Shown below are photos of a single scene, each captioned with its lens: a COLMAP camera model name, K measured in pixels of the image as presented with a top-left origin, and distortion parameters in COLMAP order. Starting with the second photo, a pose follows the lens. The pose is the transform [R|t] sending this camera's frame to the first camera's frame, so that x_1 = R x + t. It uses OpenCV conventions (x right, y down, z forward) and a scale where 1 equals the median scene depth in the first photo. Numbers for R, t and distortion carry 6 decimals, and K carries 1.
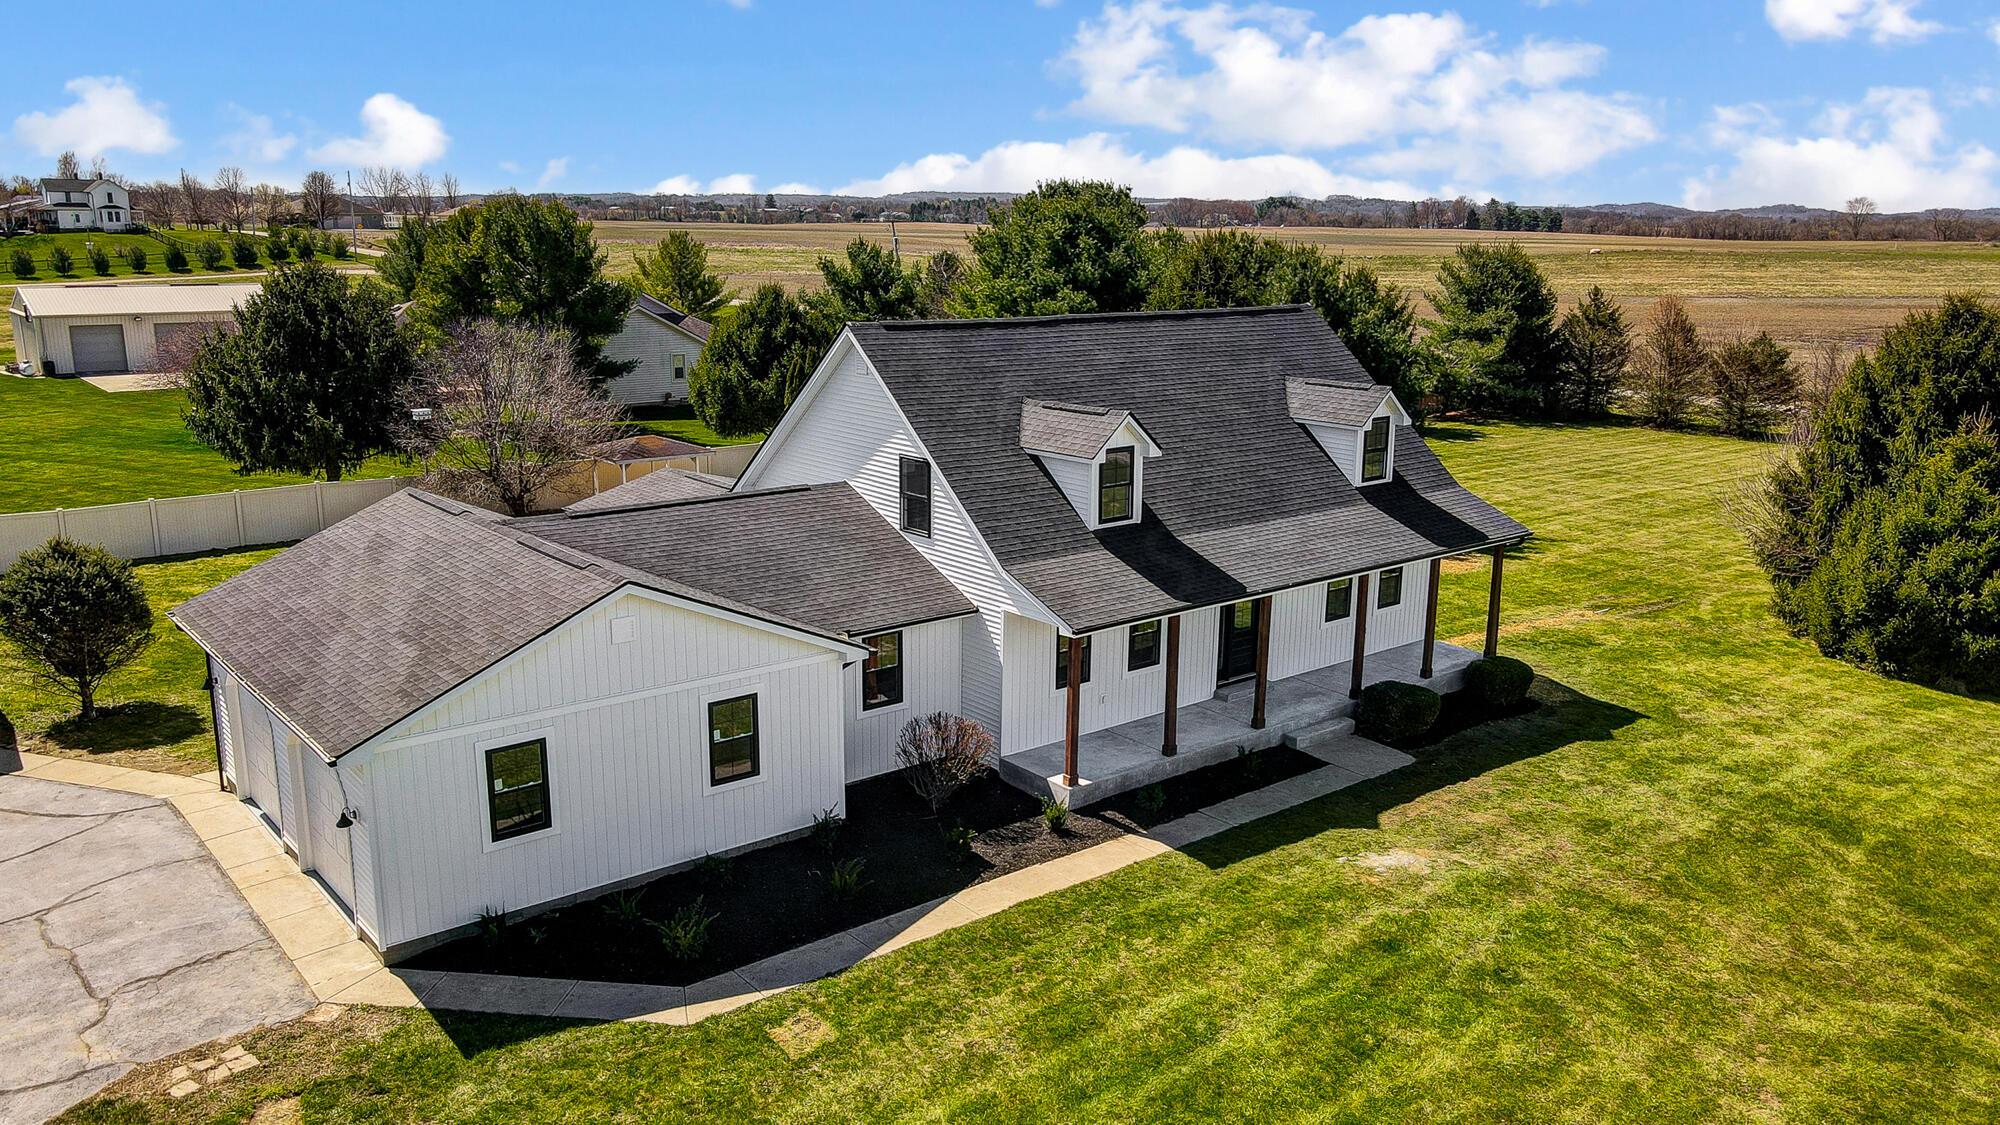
lens RADIAL K [[1507.9, 0, 1000.0], [0, 1507.9, 562.5], [0, 0, 1]] dist [0.013712, 0.006421]
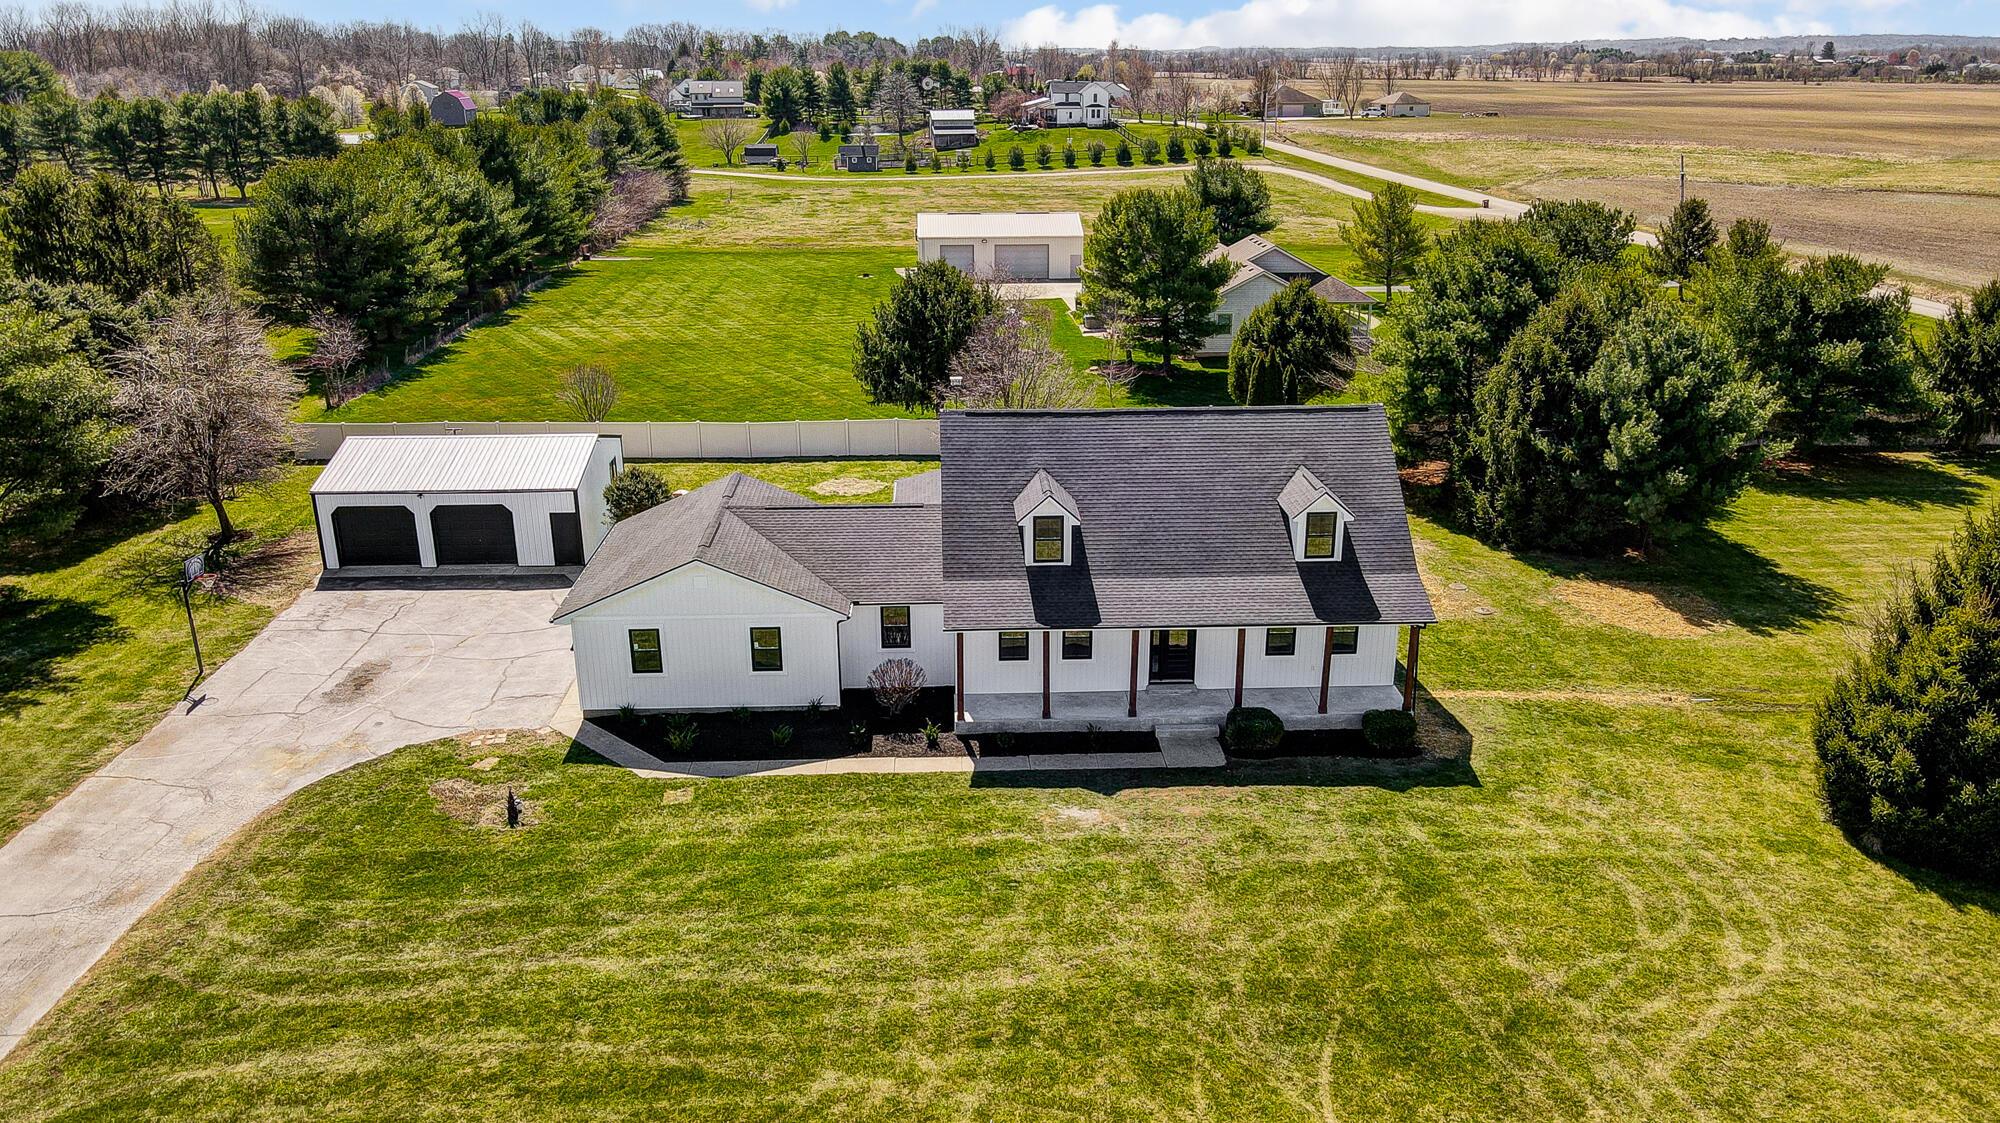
lens RADIAL K [[1487.3, 0, 1000.0], [0, 1487.3, 561.5], [0, 0, 1]] dist [0.003246, 0.003933]
pose [[0.799105, 0.182001, -0.572980, 0.982034], [-0.125372, 0.982570, 0.137253, -0.250463], [0.587974, -0.037844, 0.807994, -0.276136]]
